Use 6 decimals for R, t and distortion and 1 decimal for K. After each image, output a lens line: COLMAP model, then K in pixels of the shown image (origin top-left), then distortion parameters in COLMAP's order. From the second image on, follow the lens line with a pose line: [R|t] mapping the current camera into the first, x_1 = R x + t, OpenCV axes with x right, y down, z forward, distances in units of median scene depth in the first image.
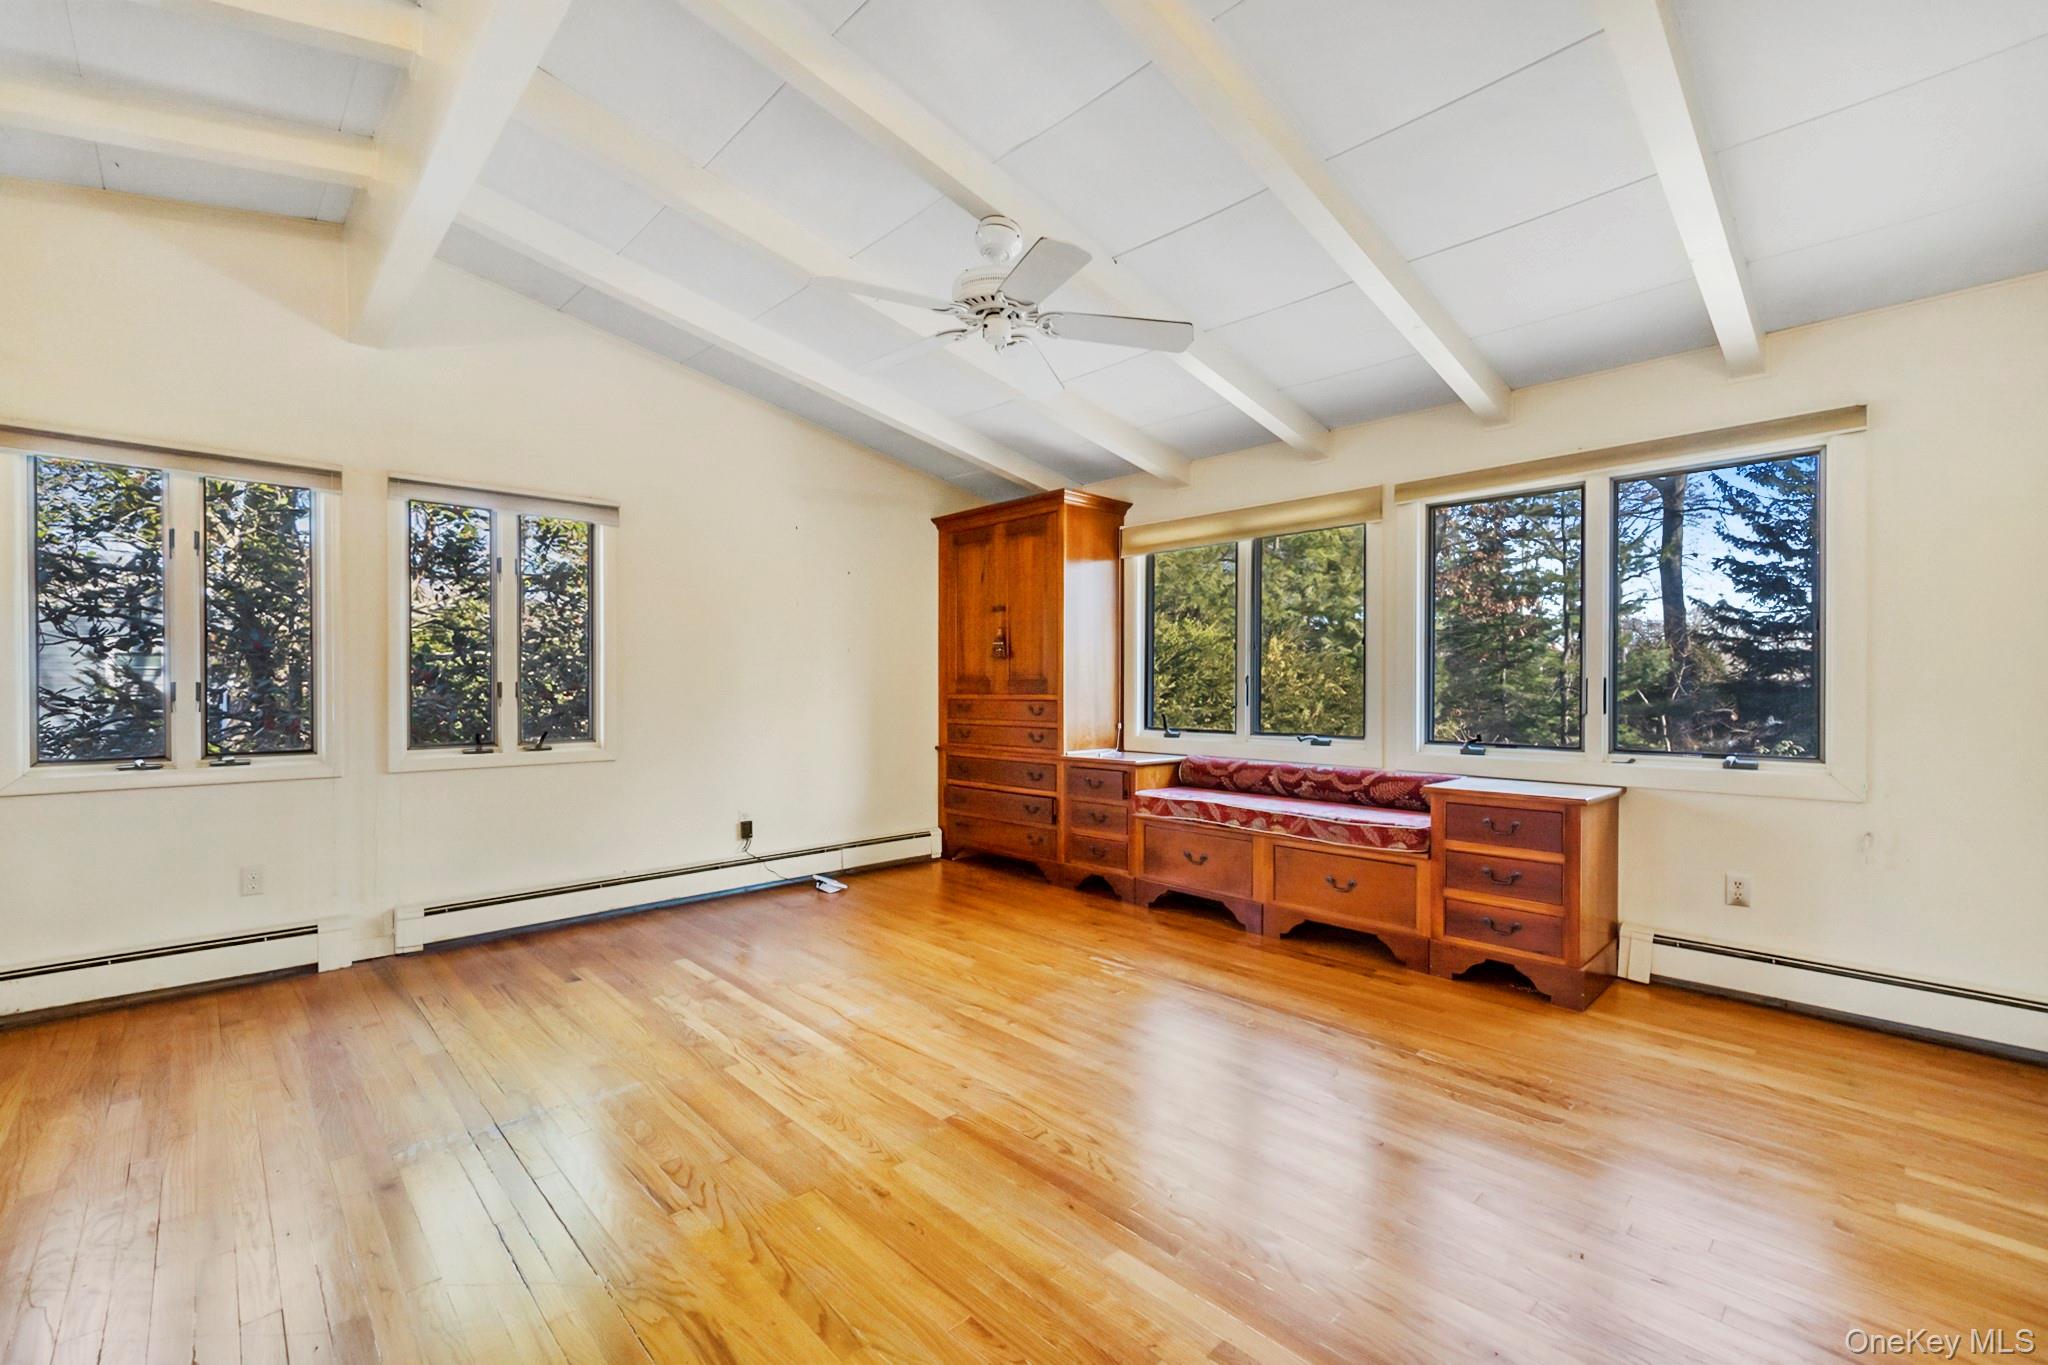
lens RADIAL K [[850.8, 0, 1014.2], [0, 850.8, 693.0], [0, 0, 1]] dist [-0.000549, -0.000573]
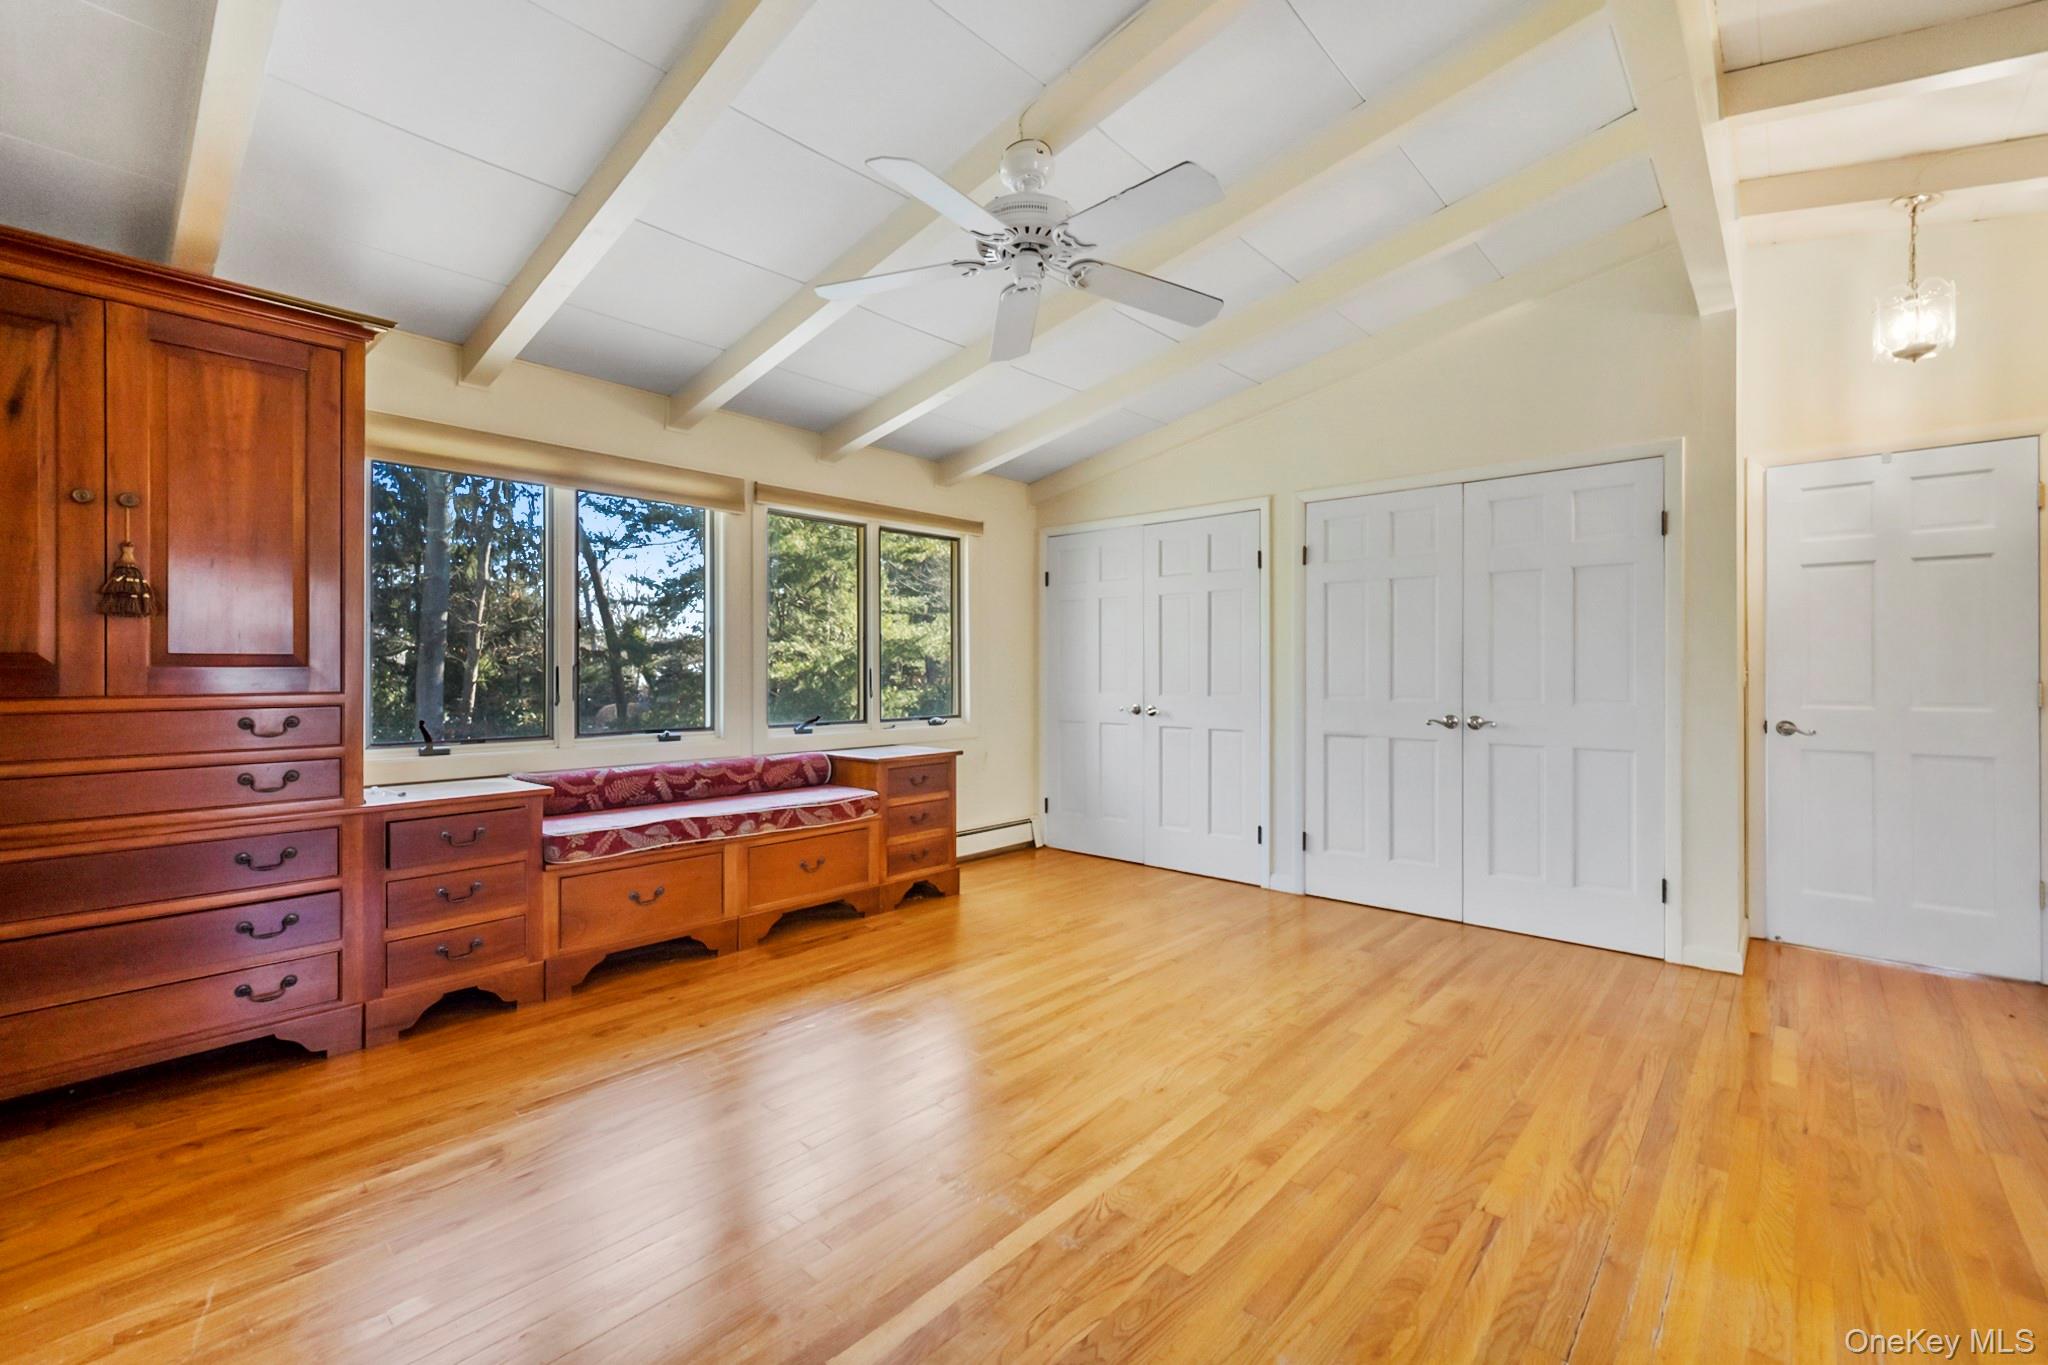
lens RADIAL K [[850.8, 0, 1026.3], [0, 850.8, 670.3], [0, 0, 1]] dist [-0.000549, -0.000573]
pose [[-0.064716, 0.001401, 0.997903, -0.636715], [0.010793, 0.999942, -0.000703, -0.010030], [-0.997845, 0.010725, -0.064727, 0.758803]]
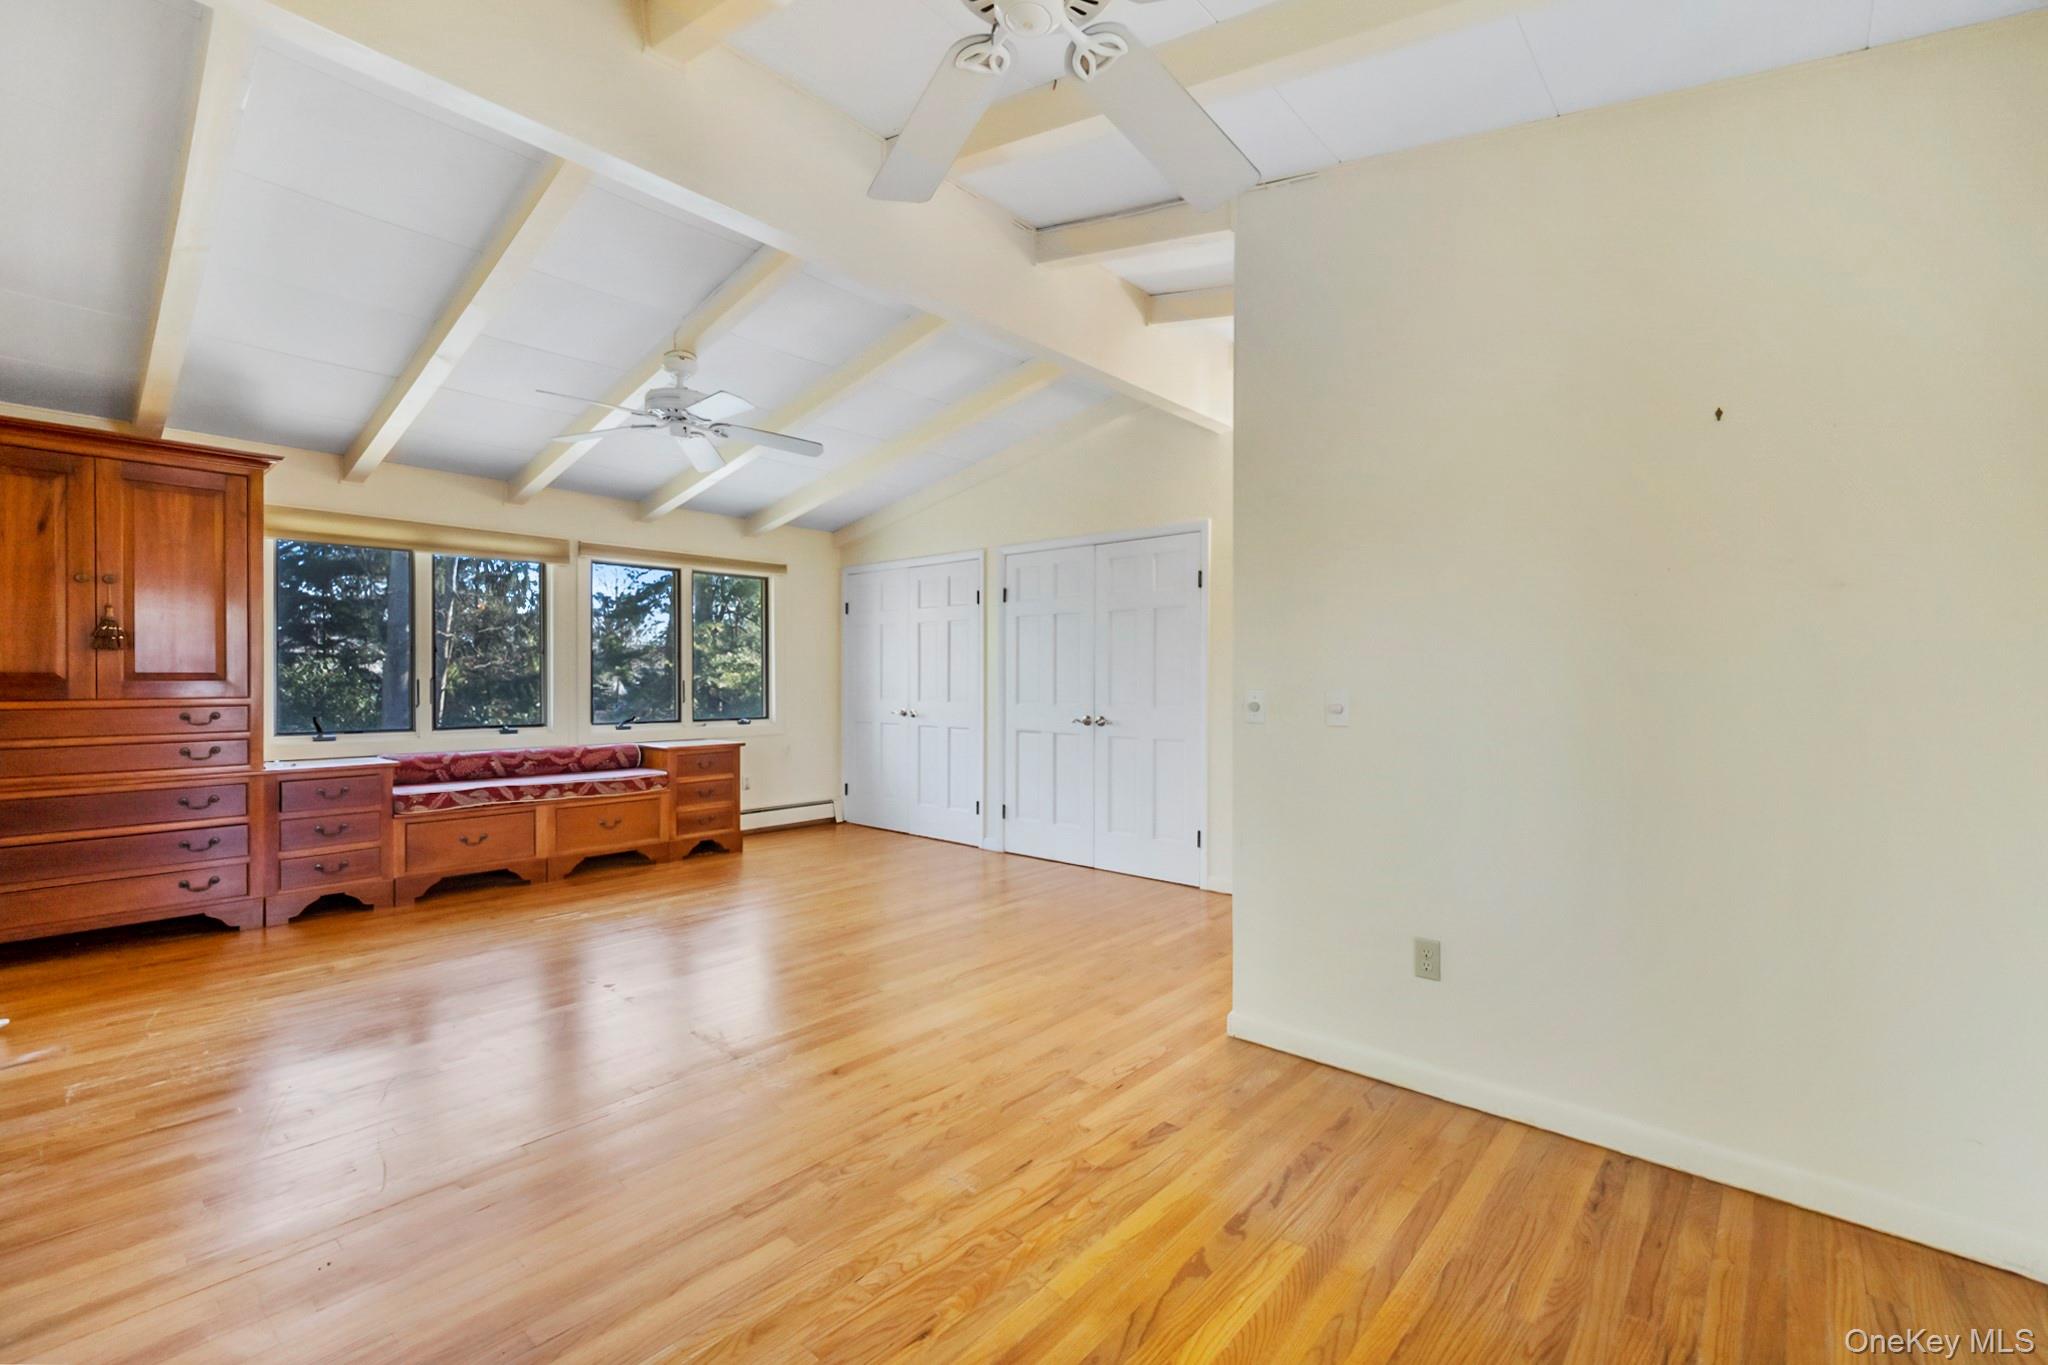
lens RADIAL K [[850.8, 0, 1012.8], [0, 850.8, 684.0], [0, 0, 1]] dist [-0.000549, -0.000573]
pose [[-0.069016, -0.004180, 0.997607, -1.029332], [0.009449, 0.999944, 0.004844, -0.010643], [-0.997571, 0.009761, -0.068973, 0.397812]]
